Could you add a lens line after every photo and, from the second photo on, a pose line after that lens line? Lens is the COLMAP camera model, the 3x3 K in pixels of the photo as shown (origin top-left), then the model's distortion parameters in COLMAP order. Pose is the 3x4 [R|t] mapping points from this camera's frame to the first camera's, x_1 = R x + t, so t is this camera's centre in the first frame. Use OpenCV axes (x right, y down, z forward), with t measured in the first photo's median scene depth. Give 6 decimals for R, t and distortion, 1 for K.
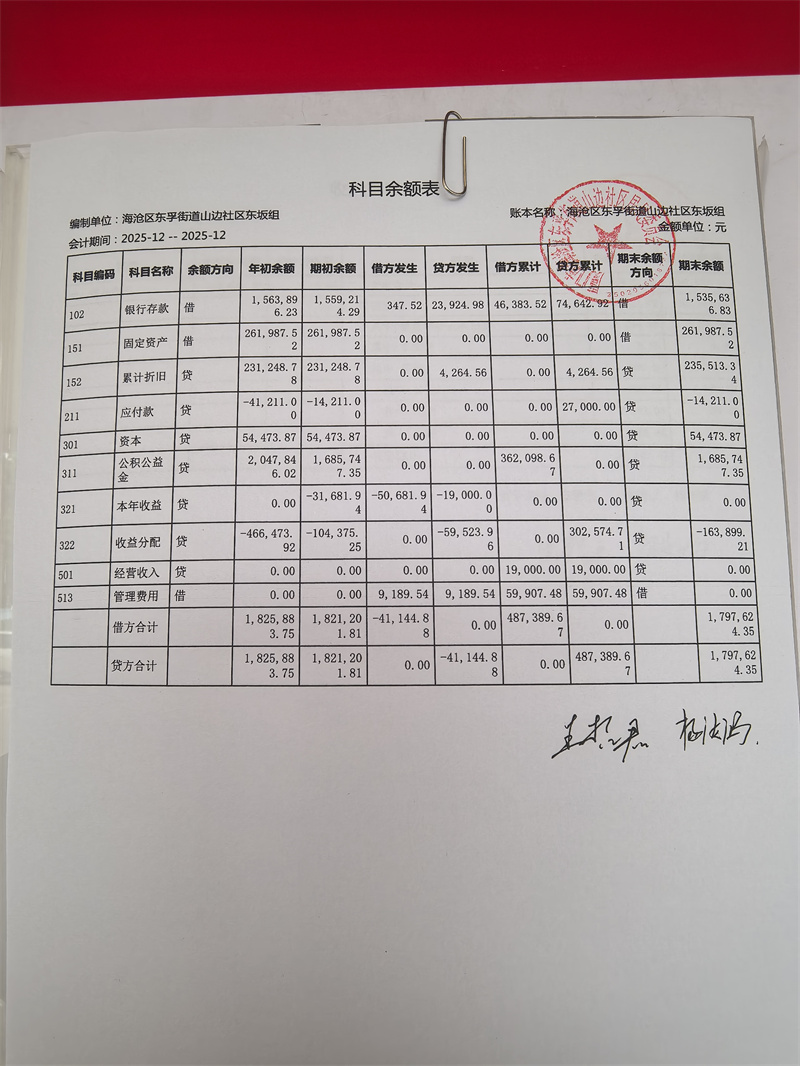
lens RADIAL K [[811.7, 0, 399.2], [0, 811.7, 667.6], [0, 0, 1]] dist [-0.063085, 0.002481]
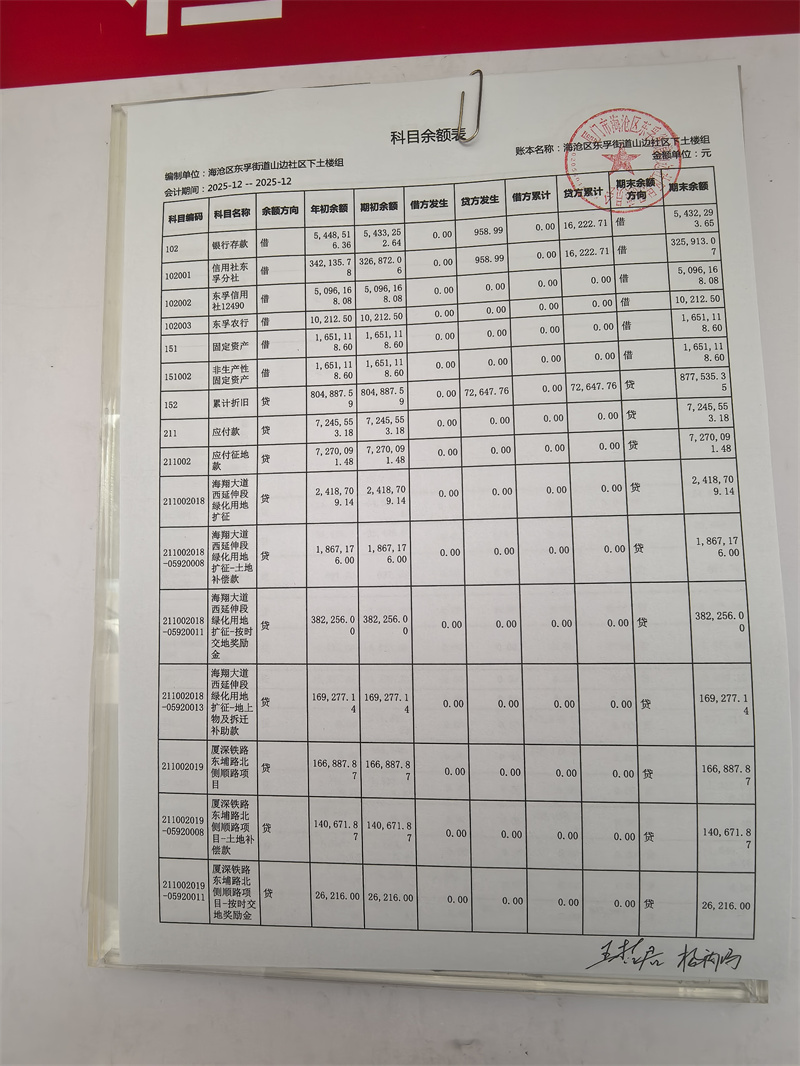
lens RADIAL K [[645.8, 0, 398.8], [0, 645.8, 732.8], [0, 0, 1]] dist [0.056675, -0.045294]
pose [[0.997925, -0.009737, -0.063651, 0.003755], [0.012181, 0.999199, 0.038126, 0.269057], [0.063229, -0.038822, 0.997244, -0.036205]]
